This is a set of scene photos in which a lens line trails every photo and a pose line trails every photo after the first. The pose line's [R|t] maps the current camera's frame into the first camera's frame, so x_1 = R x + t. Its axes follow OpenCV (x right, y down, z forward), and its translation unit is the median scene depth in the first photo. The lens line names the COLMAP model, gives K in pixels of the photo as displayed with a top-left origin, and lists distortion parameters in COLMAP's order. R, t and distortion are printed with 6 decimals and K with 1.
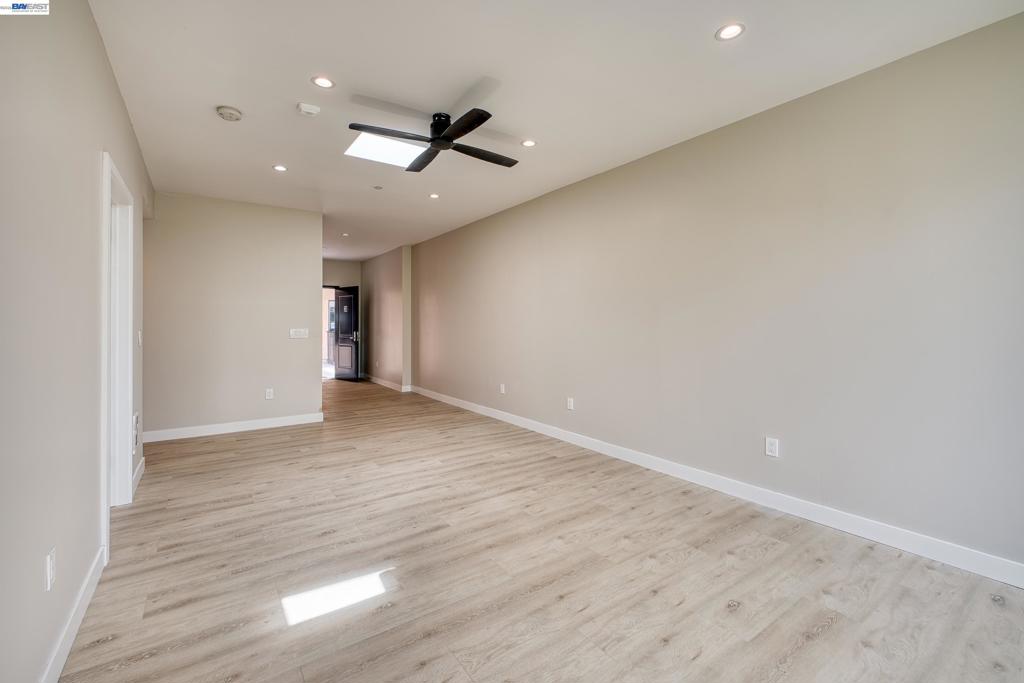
lens RADIAL K [[425.4, 0, 492.9], [0, 425.4, 321.7], [0, 0, 1]] dist [0.003144, -0.000067]
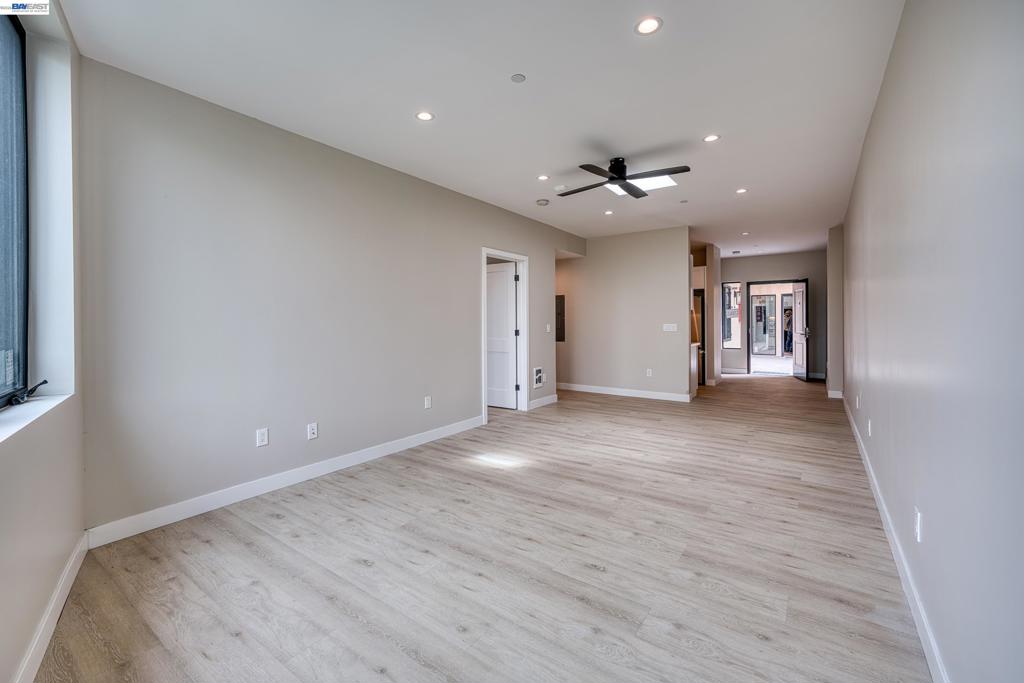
lens RADIAL K [[425.4, 0, 521.1], [0, 425.4, 325.5], [0, 0, 1]] dist [0.003144, -0.000067]
pose [[0.361971, 0.008113, -0.932154, 1.079578], [0.009410, 0.999879, 0.012357, 0.002961], [0.932142, -0.013245, 0.361851, 0.286304]]
